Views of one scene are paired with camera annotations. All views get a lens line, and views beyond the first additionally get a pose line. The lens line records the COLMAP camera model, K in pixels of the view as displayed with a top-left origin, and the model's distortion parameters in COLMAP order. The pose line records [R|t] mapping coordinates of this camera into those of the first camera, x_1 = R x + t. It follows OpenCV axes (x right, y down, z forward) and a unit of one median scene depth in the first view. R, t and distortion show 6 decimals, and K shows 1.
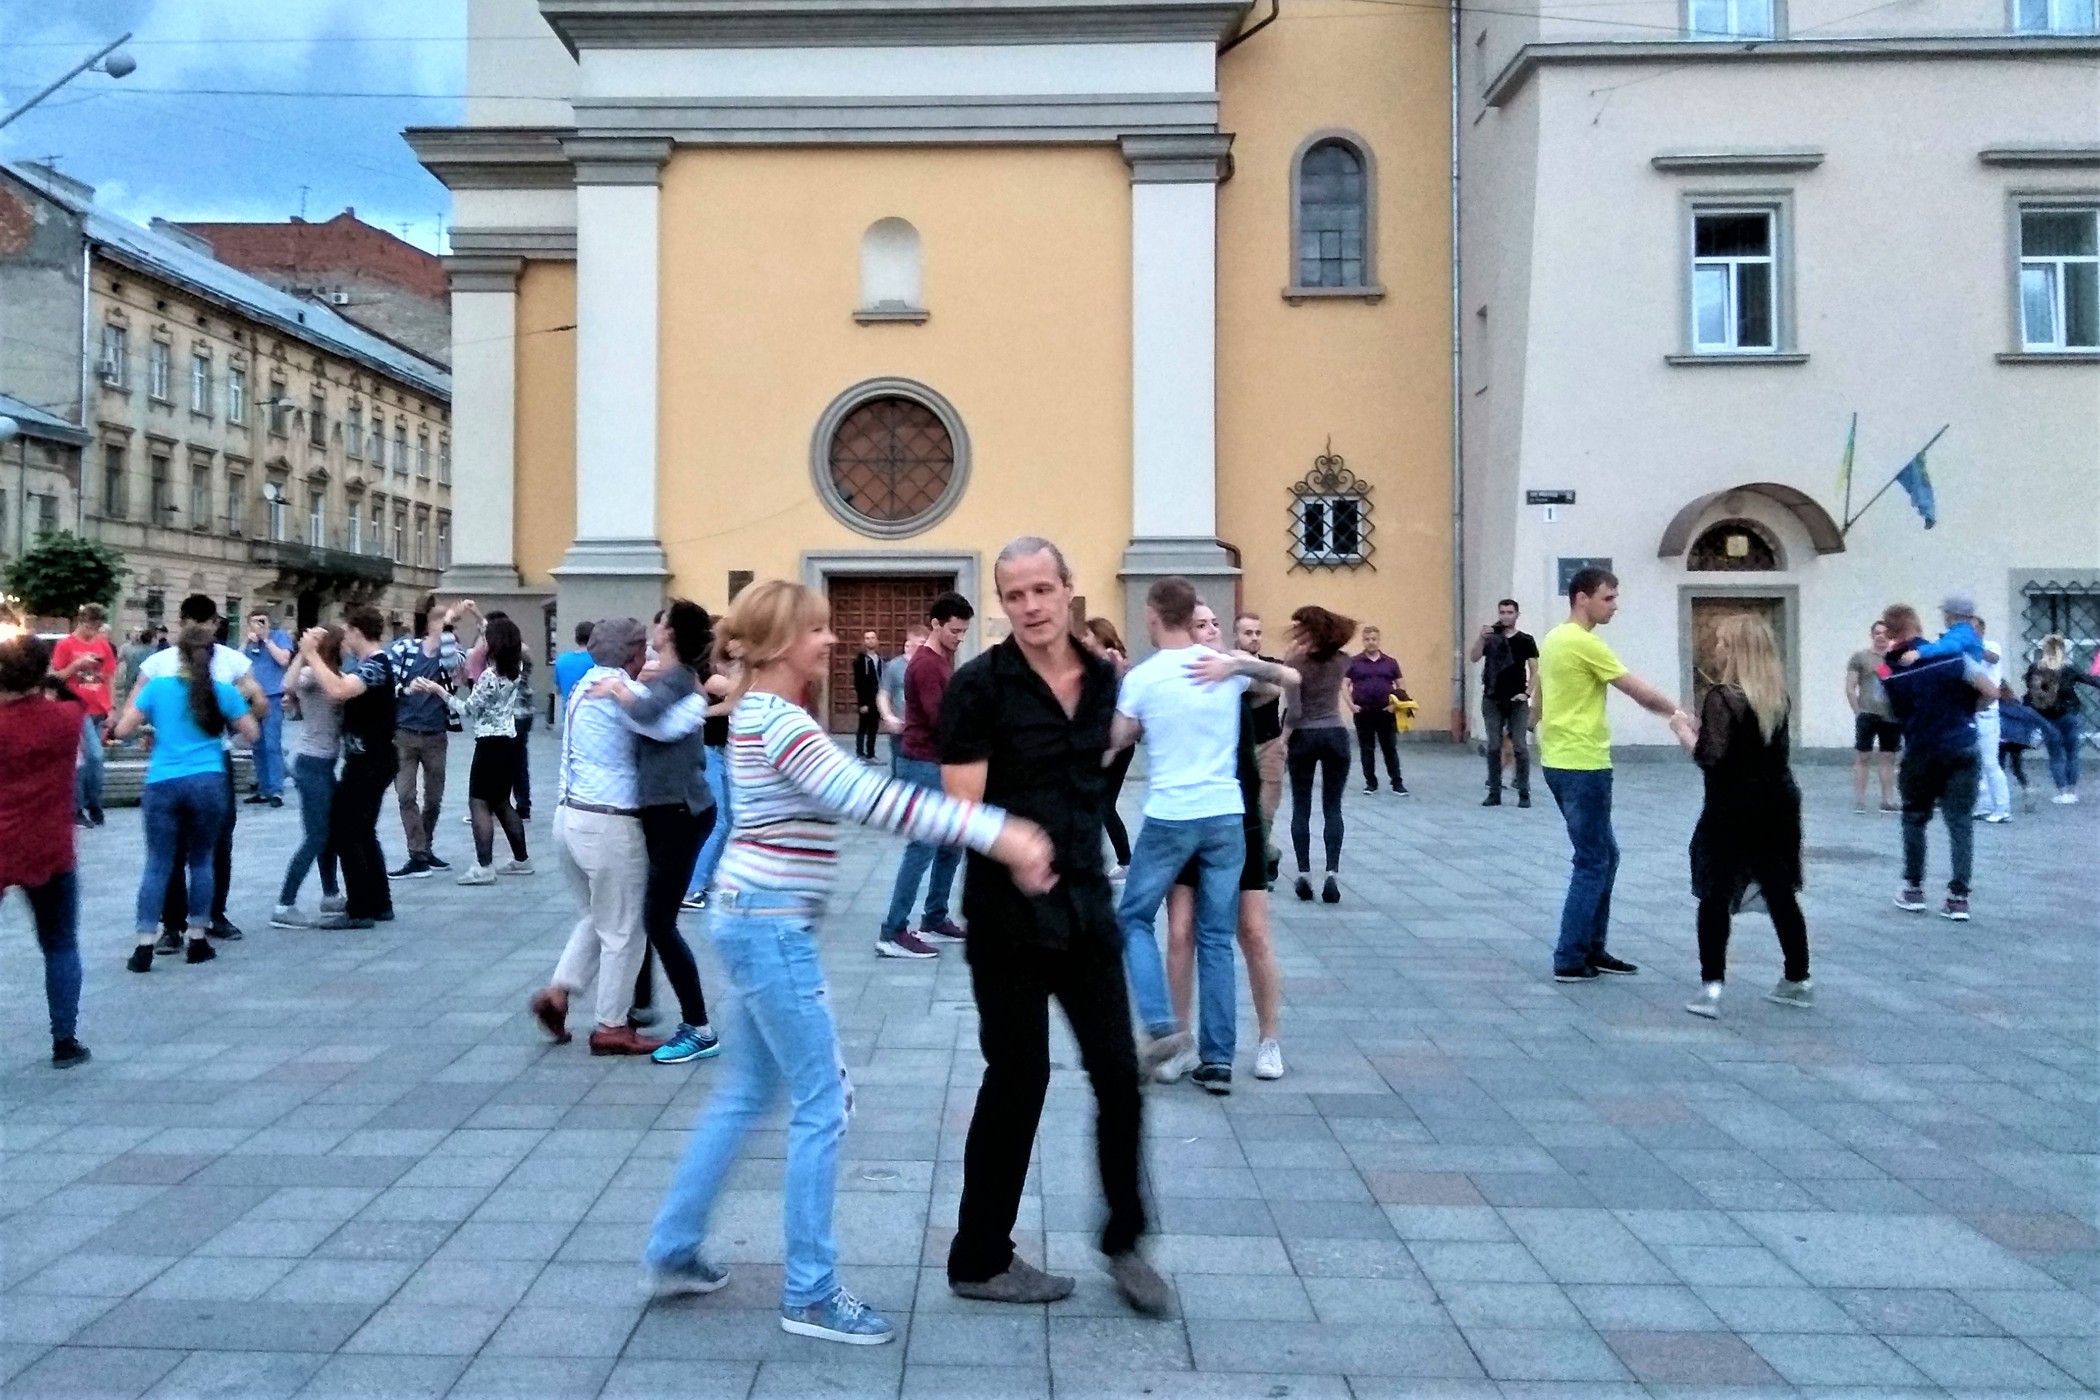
lens RADIAL K [[1789.9, 0, 957.8], [0, 1789.9, 598.9], [0, 0, 1]] dist [0.070771, -0.051501]
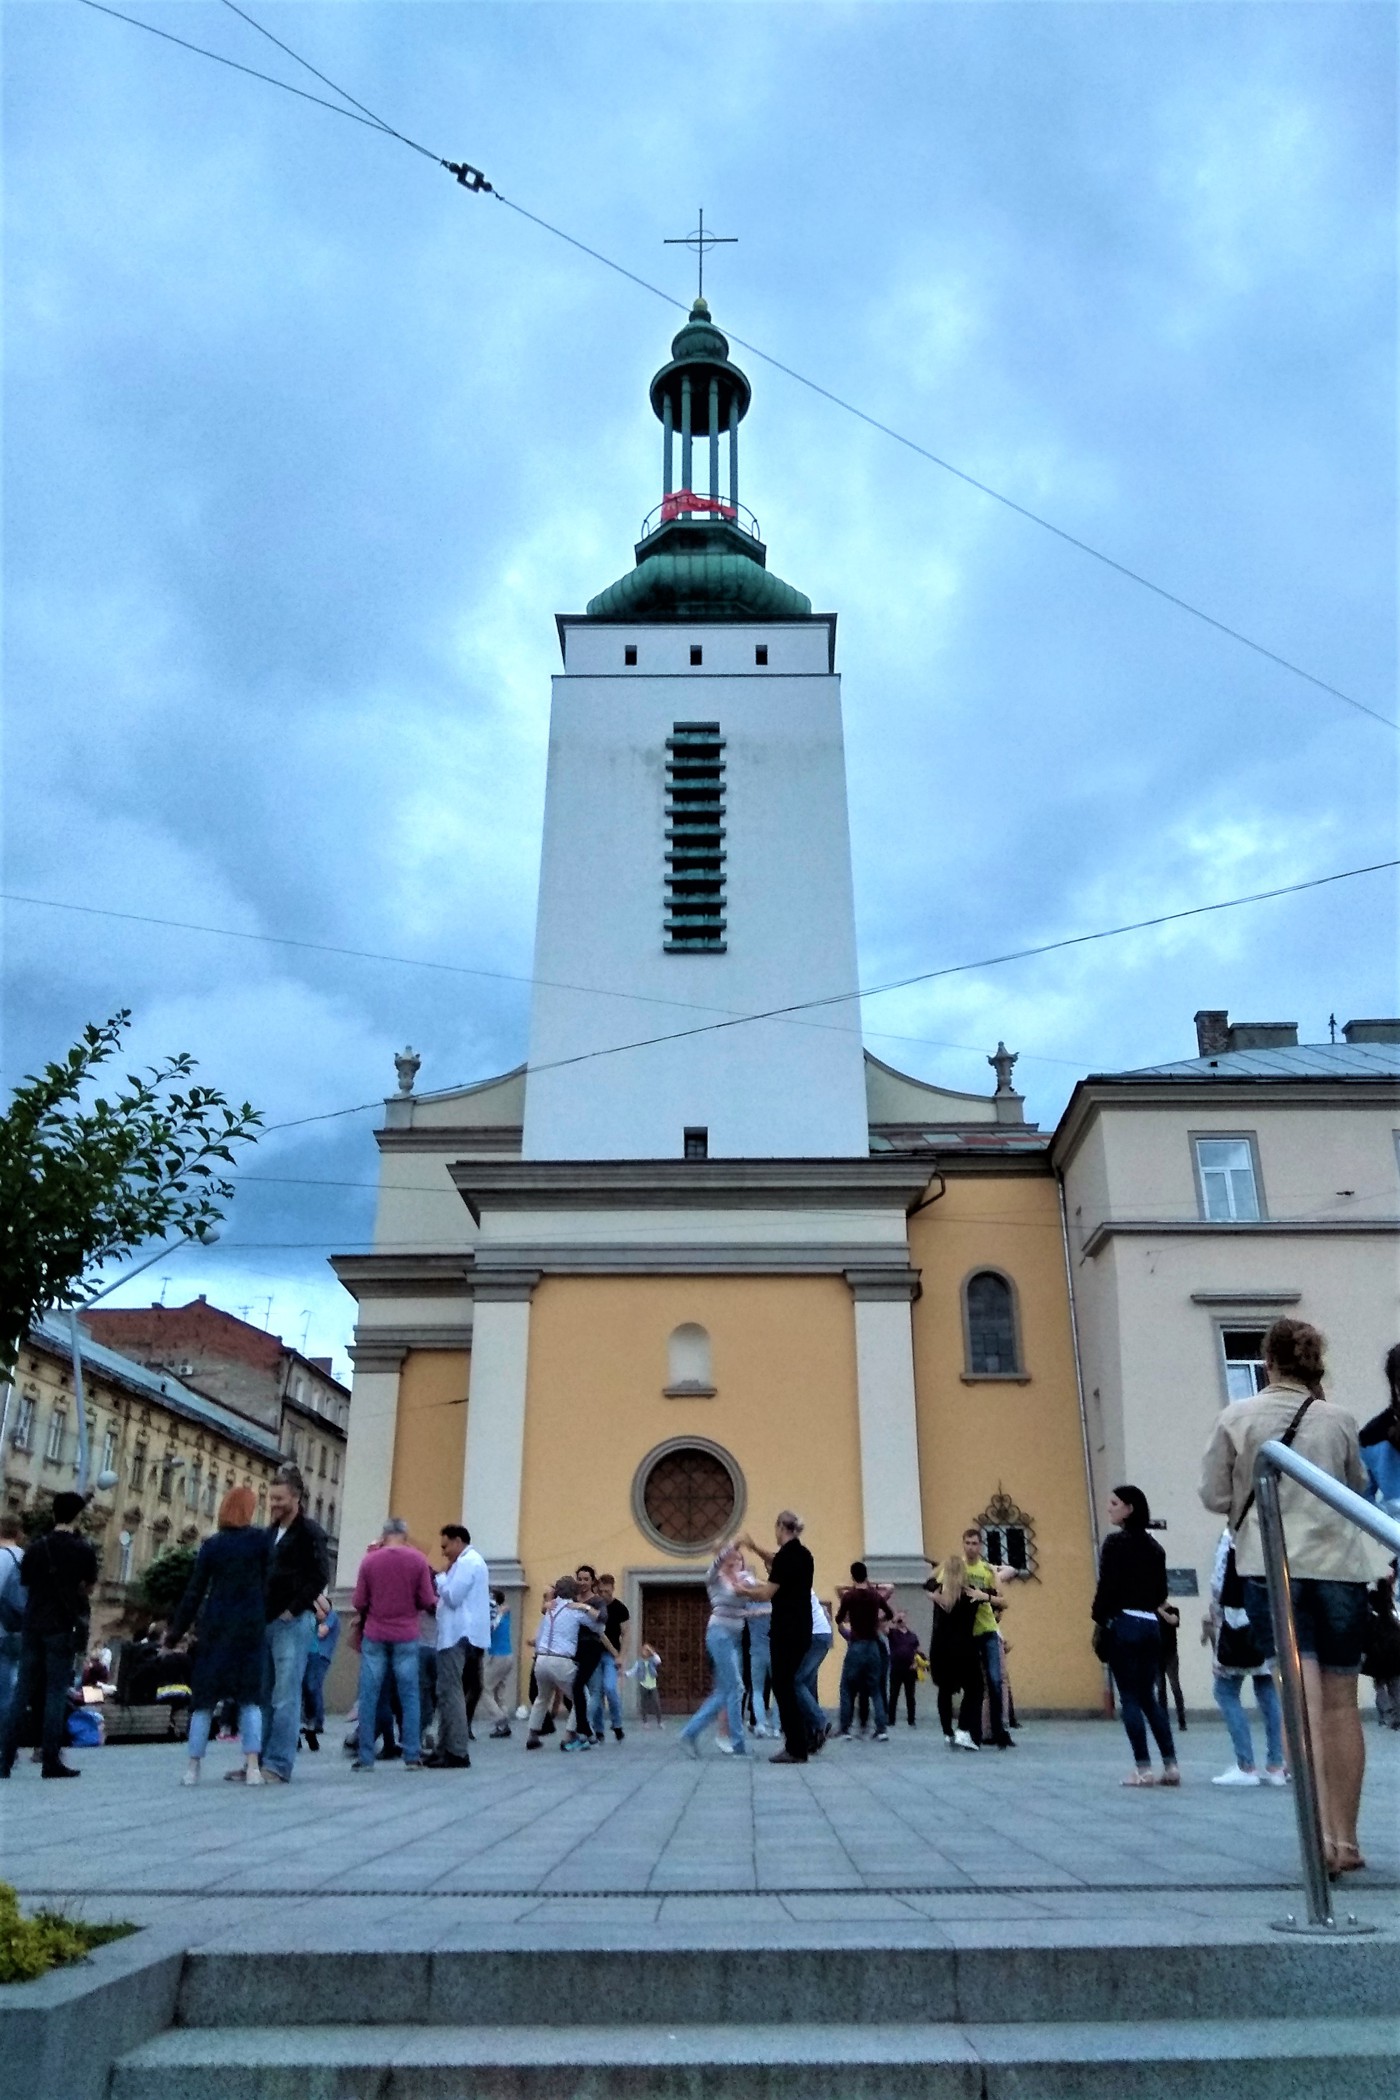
lens RADIAL K [[1617.2, 0, 715.7], [0, 1617.2, 1017.1], [0, 0, 1]] dist [0.058941, -0.018486]
pose [[0.999608, 0.006749, 0.027163, -0.051982], [0.003619, 0.931179, -0.364544, 0.034785], [-0.027754, 0.364500, 0.930790, -0.307151]]
